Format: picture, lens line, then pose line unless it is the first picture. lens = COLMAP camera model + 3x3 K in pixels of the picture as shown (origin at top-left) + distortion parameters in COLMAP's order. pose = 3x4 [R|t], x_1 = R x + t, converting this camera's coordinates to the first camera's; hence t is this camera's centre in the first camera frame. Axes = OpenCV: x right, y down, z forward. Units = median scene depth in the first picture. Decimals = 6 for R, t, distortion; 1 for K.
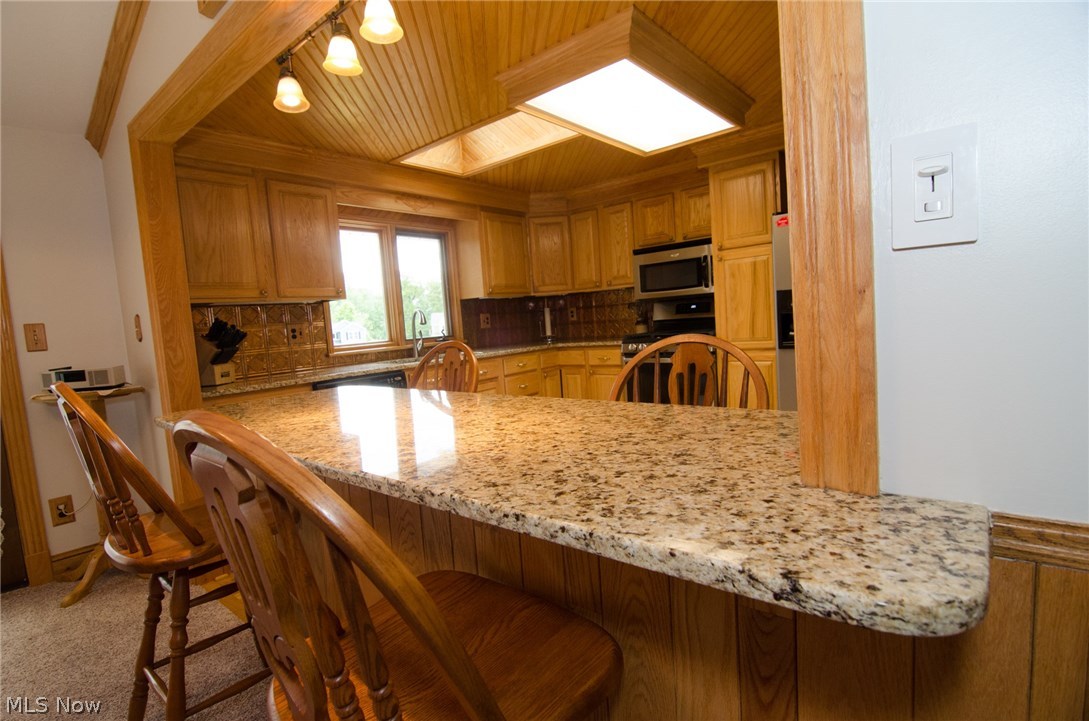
lens RADIAL K [[523.3, 0, 544.5], [0, 523.3, 360.5], [0, 0, 1]] dist [-0.004257, -0.011288]
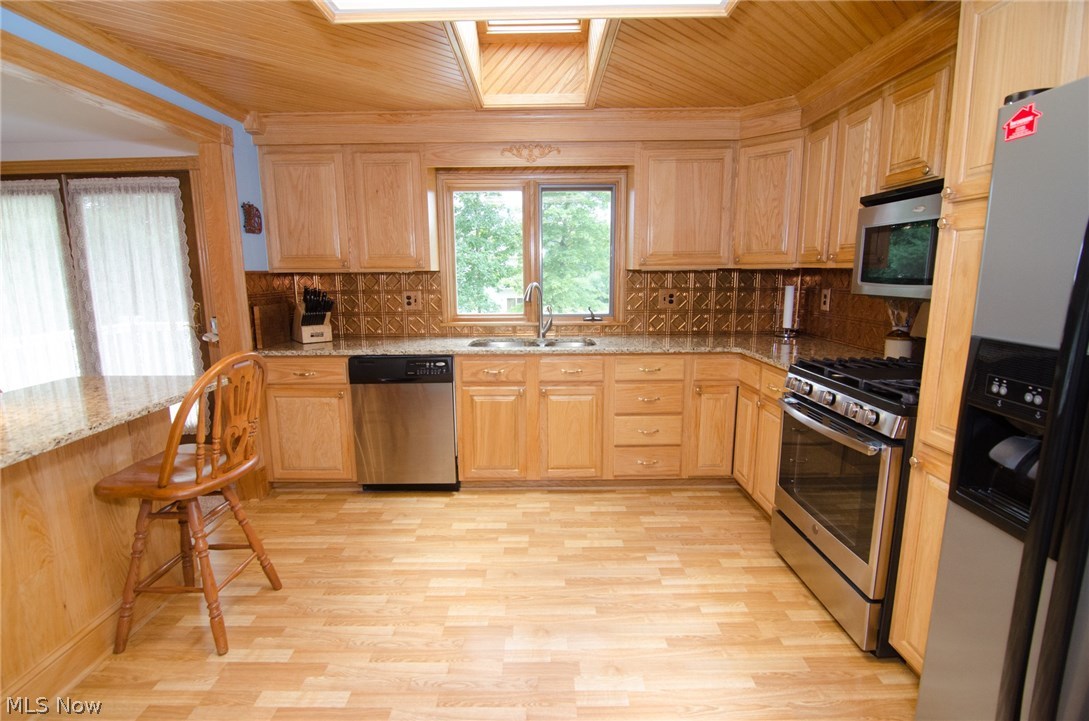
lens RADIAL K [[523.3, 0, 544.5], [0, 523.3, 360.5], [0, 0, 1]] dist [-0.004257, -0.011288]
pose [[0.634500, 0.195486, -0.747794, 0.446388], [-0.100547, 0.980143, 0.170912, -0.126358], [0.766355, -0.033256, 0.641556, 0.487182]]
